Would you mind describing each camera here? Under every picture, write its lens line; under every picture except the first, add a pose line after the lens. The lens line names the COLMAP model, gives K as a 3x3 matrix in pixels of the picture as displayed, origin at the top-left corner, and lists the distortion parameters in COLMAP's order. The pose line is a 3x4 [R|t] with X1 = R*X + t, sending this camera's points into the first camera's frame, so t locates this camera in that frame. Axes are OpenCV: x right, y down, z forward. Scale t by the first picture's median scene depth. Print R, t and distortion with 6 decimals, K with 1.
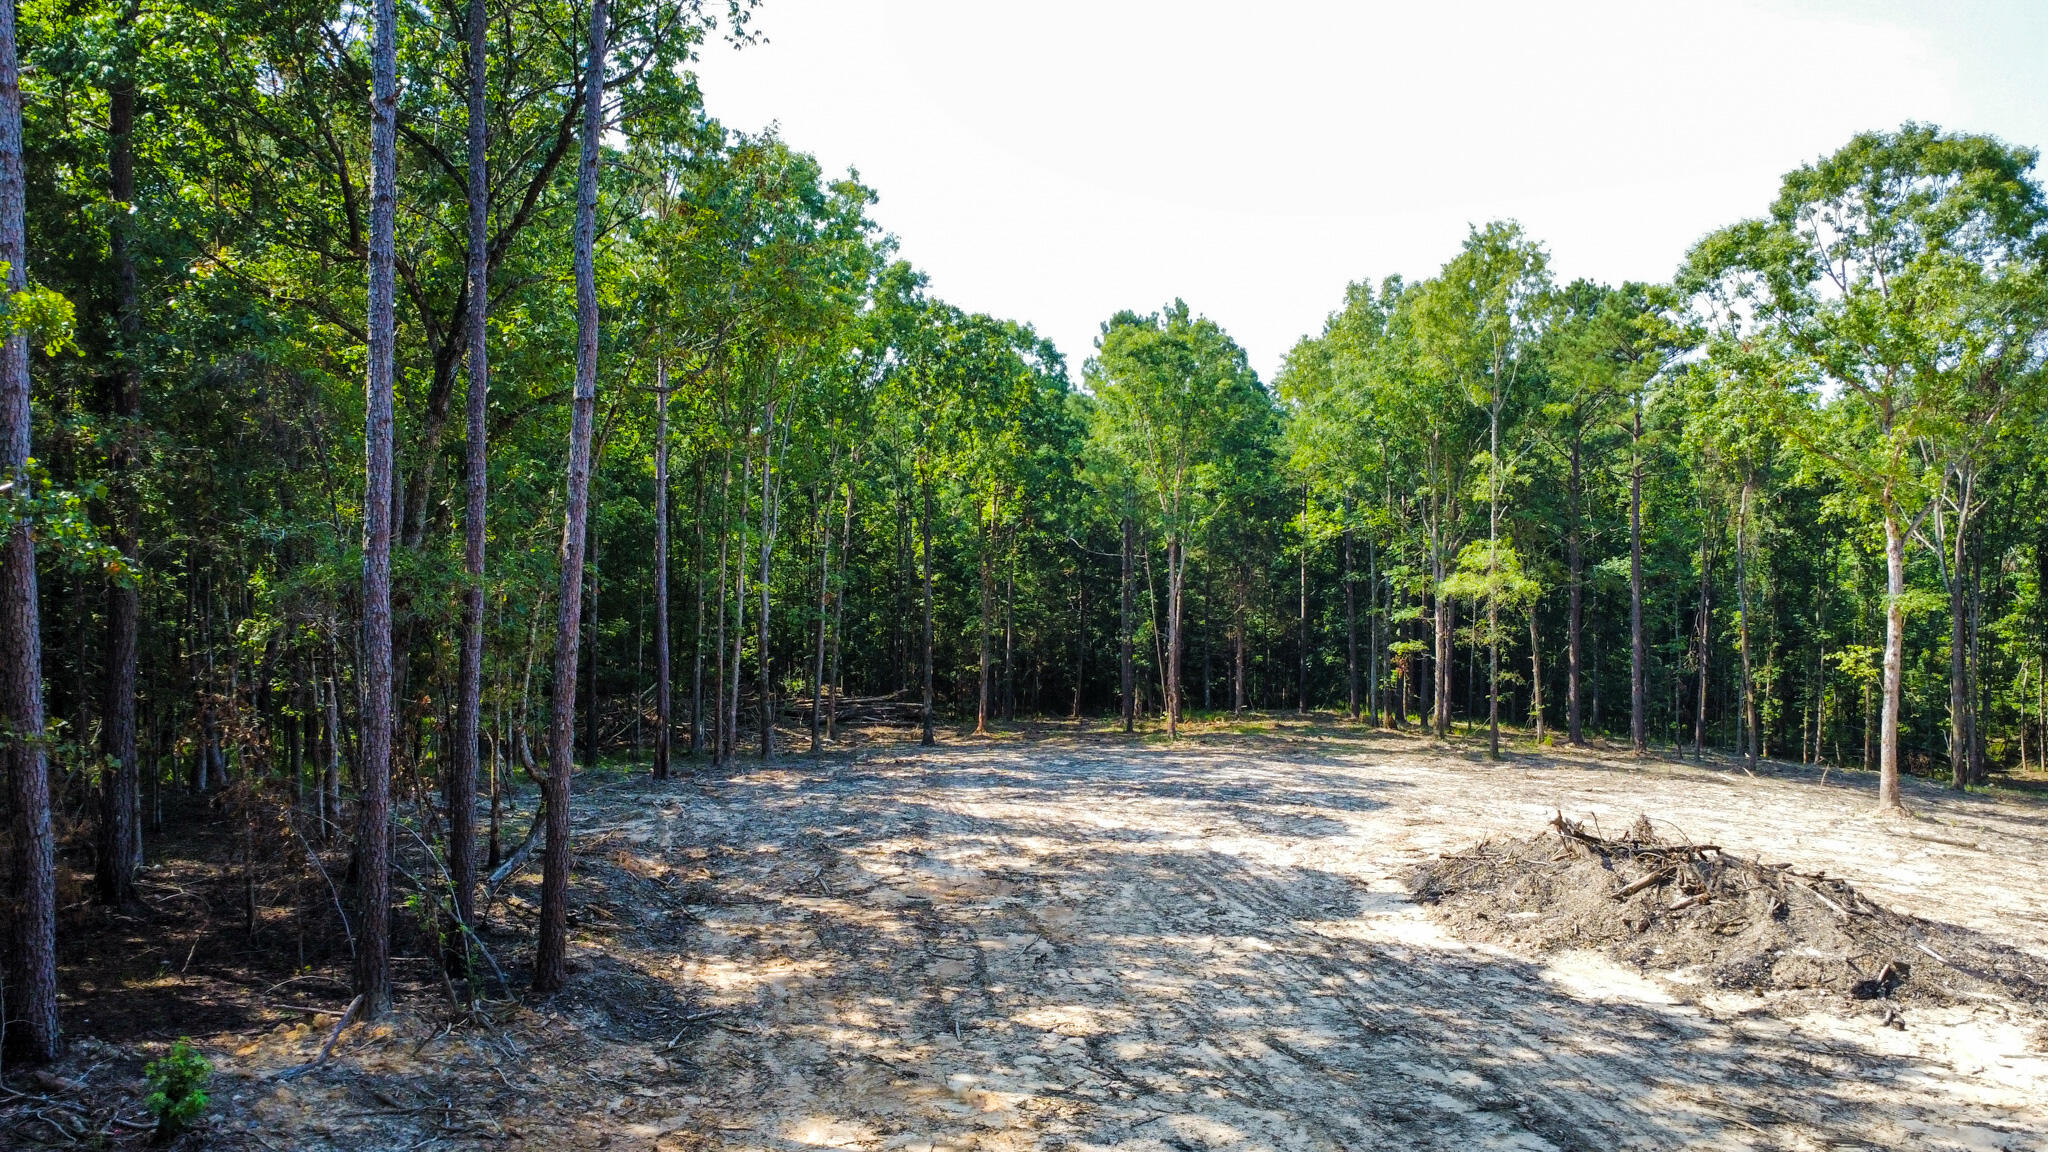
lens RADIAL K [[1526.9, 0, 1009.3], [0, 1526.9, 571.8], [0, 0, 1]] dist [0.001828, -0.000997]
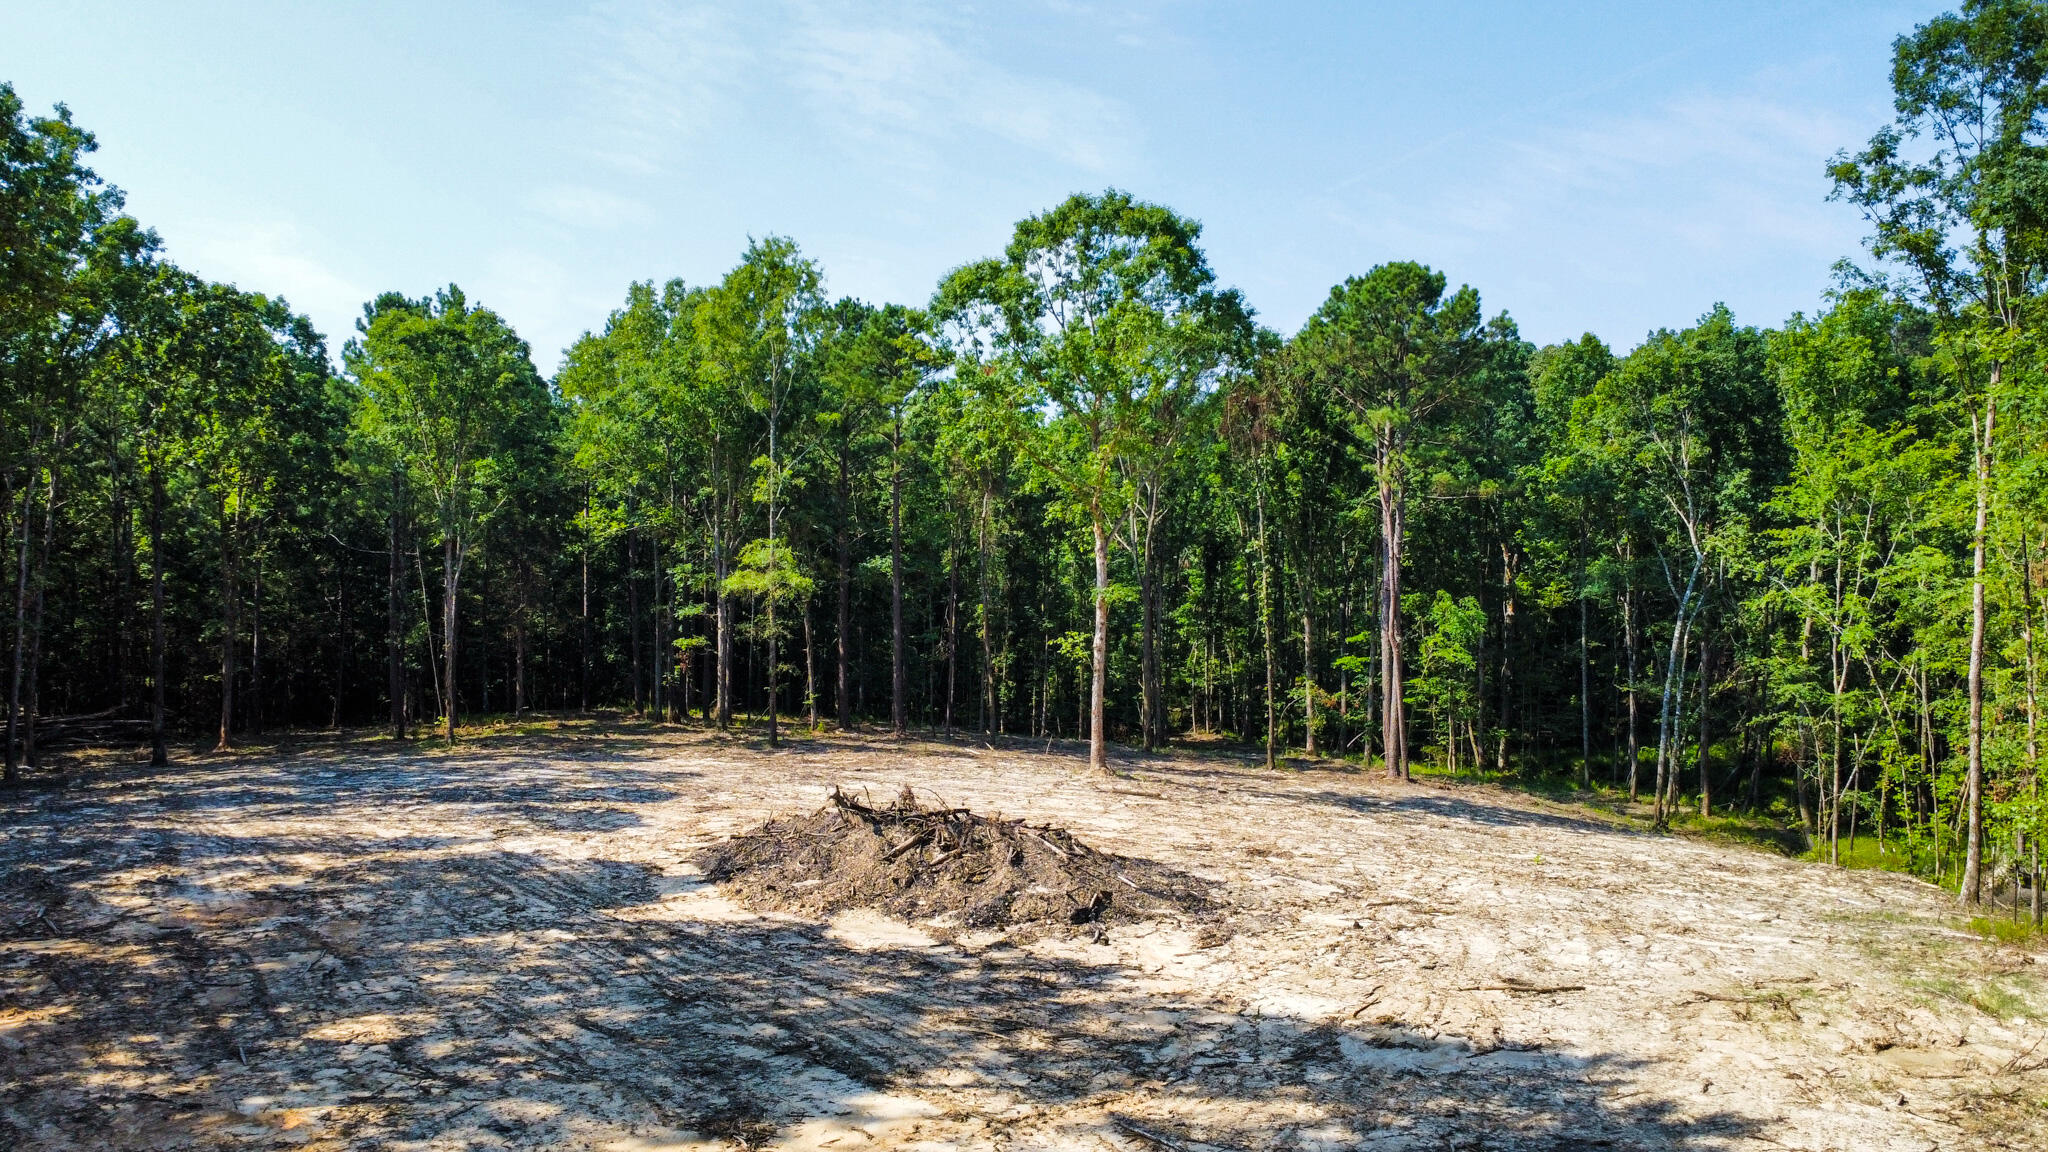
lens RADIAL K [[1526.9, 0, 1005.4], [0, 1526.9, 573.9], [0, 0, 1]] dist [0.001828, -0.000997]
pose [[0.894864, -0.003419, 0.446327, -0.010601], [0.002207, 0.999992, 0.003235, 0.000092], [-0.446334, -0.001910, 0.894864, -0.018473]]
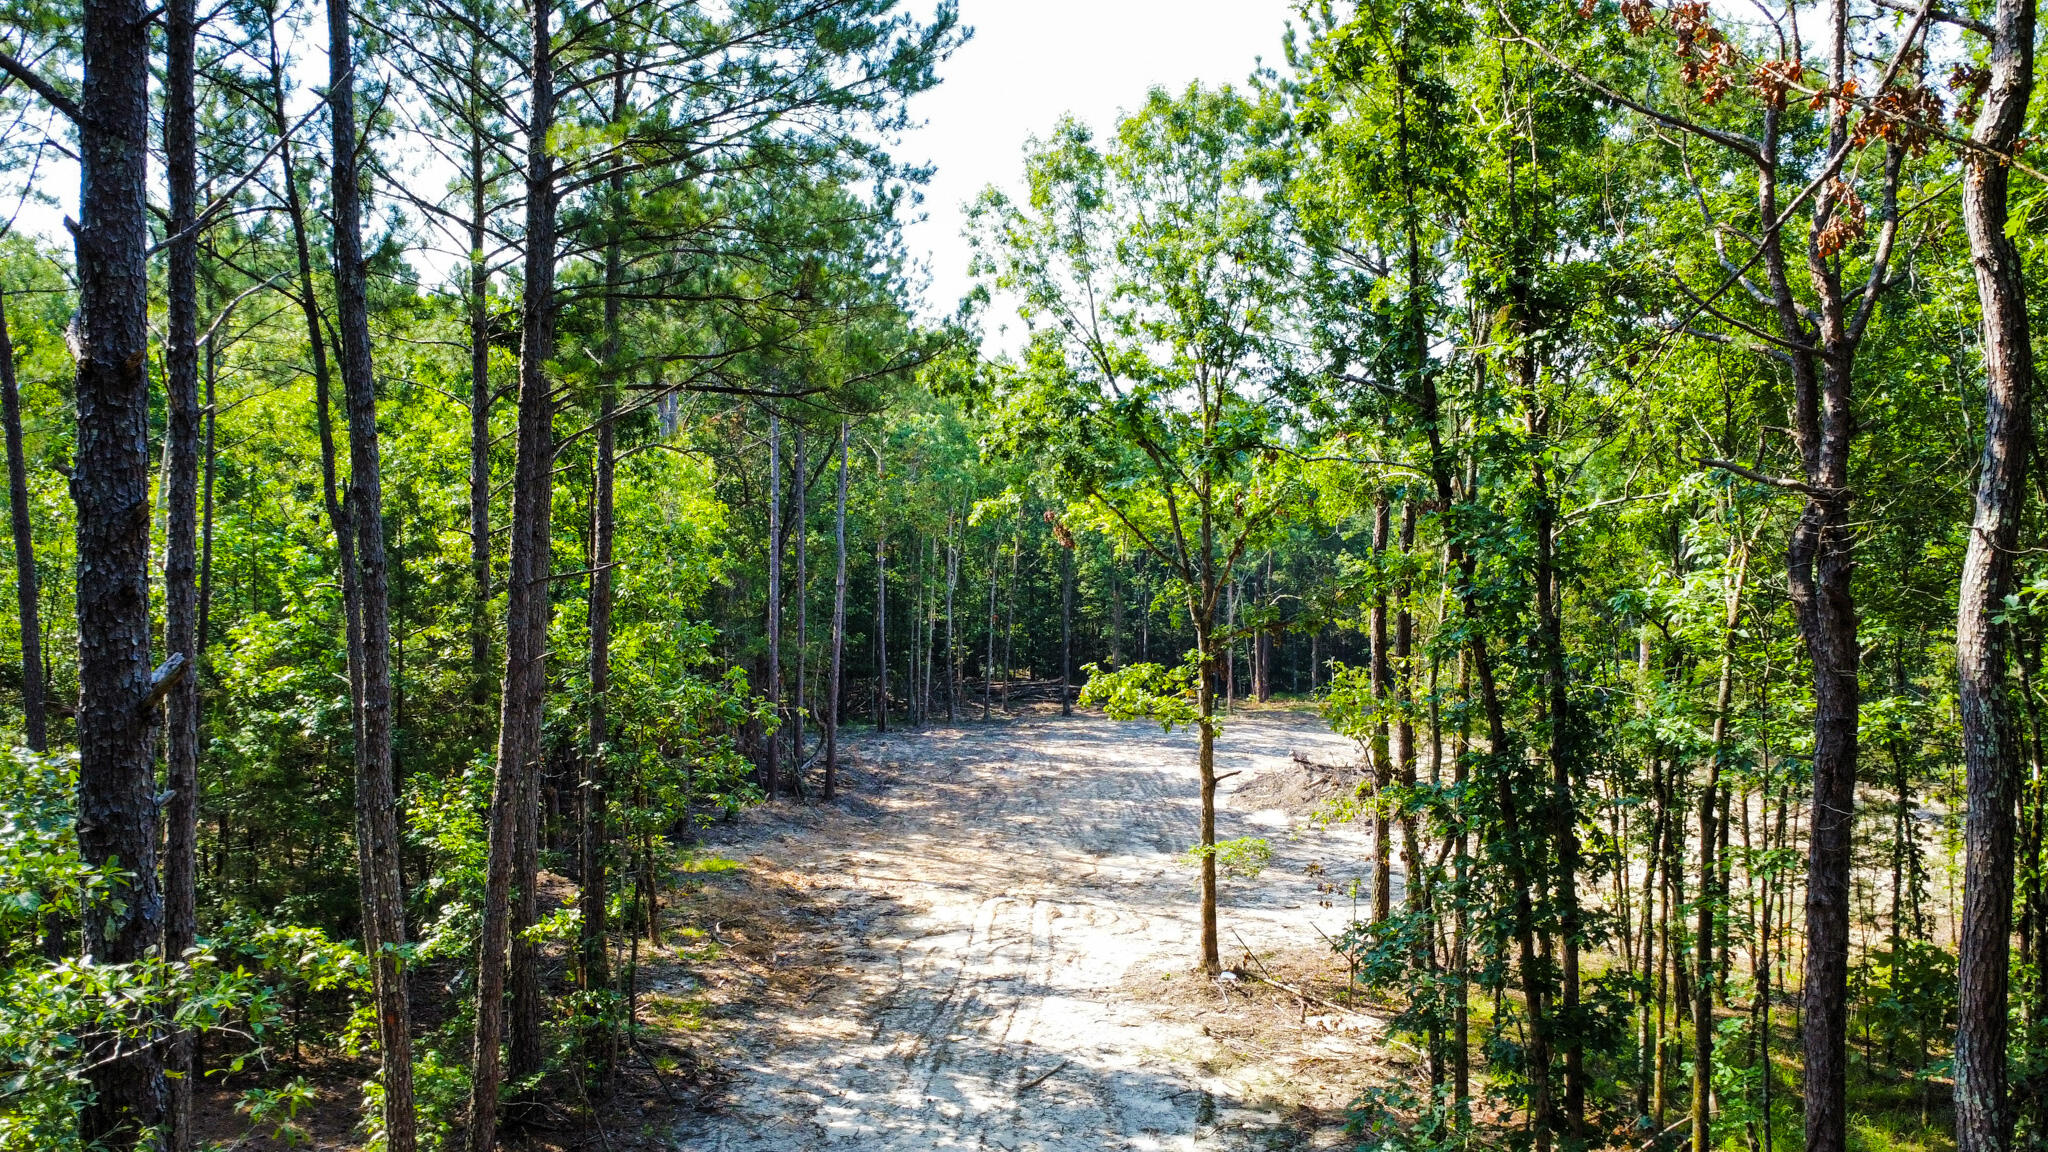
lens RADIAL K [[1526.9, 0, 1023.4], [0, 1526.9, 568.7], [0, 0, 1]] dist [0.001828, -0.000997]
pose [[0.989014, -0.000143, -0.147820, 0.145196], [0.002309, 0.999892, 0.014481, -0.058316], [0.147802, -0.014664, 0.988908, -0.535794]]
